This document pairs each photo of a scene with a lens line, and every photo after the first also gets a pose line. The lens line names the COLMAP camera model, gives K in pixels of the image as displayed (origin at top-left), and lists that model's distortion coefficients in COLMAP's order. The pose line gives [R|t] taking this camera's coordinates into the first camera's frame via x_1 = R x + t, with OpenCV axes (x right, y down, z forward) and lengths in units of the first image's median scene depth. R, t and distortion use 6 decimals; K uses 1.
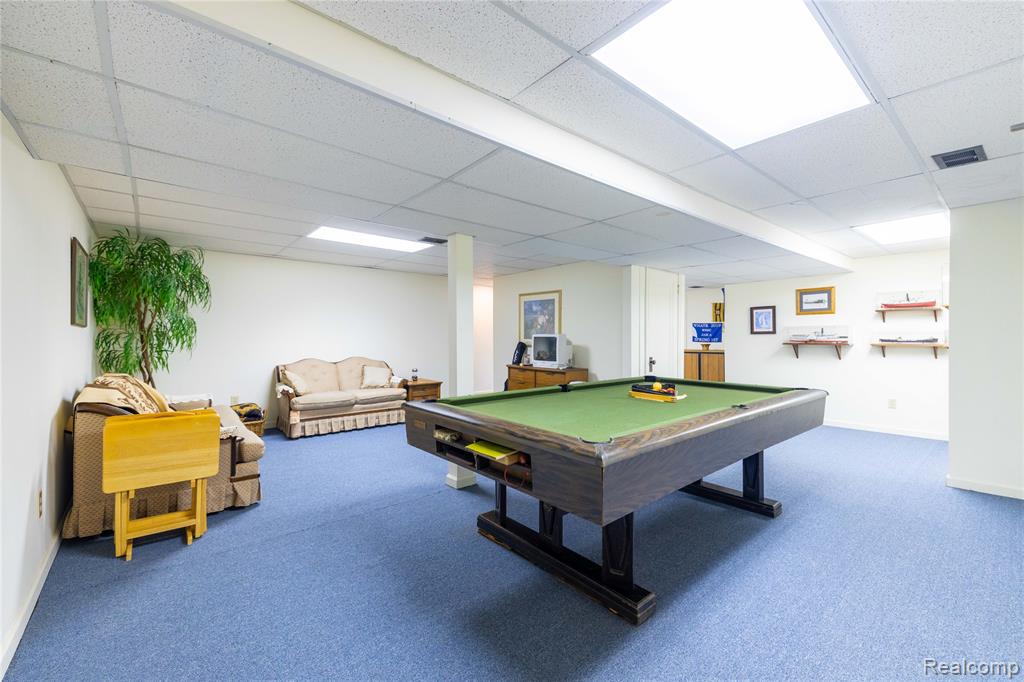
lens RADIAL K [[416.0, 0, 512.4], [0, 416.0, 337.2], [0, 0, 1]] dist [0.036355, -0.000262]
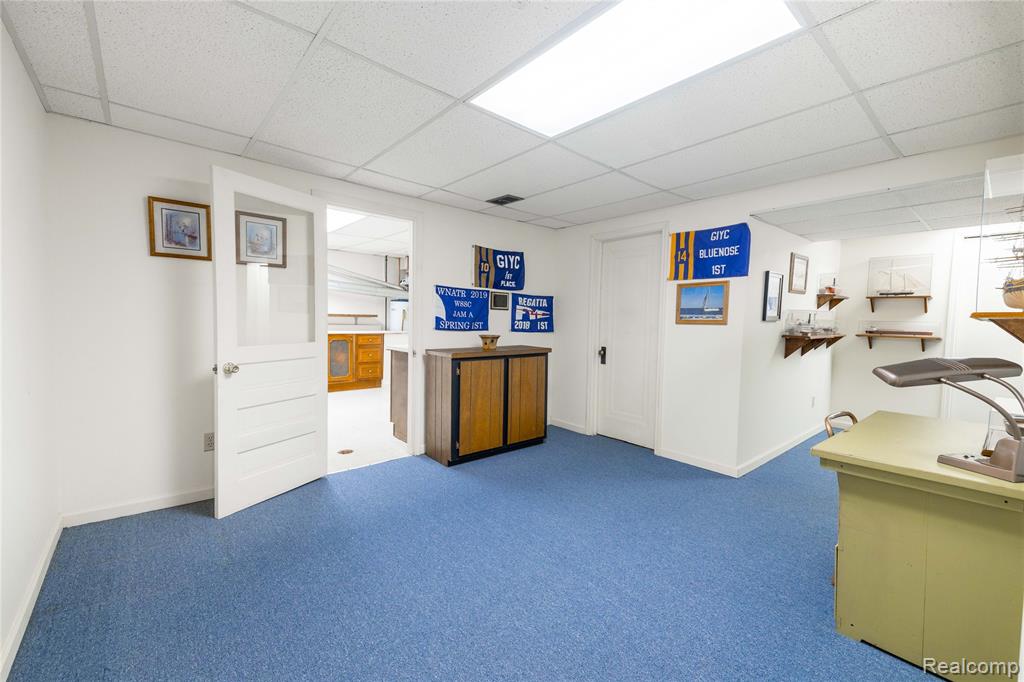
lens RADIAL K [[416.0, 0, 512.4], [0, 416.0, 337.2], [0, 0, 1]] dist [0.036355, -0.000262]
pose [[-0.020689, -0.041913, 0.998907, 0.014058], [-0.022431, 0.998889, 0.041448, -0.000934], [-0.999534, -0.021549, -0.021606, 0.963917]]
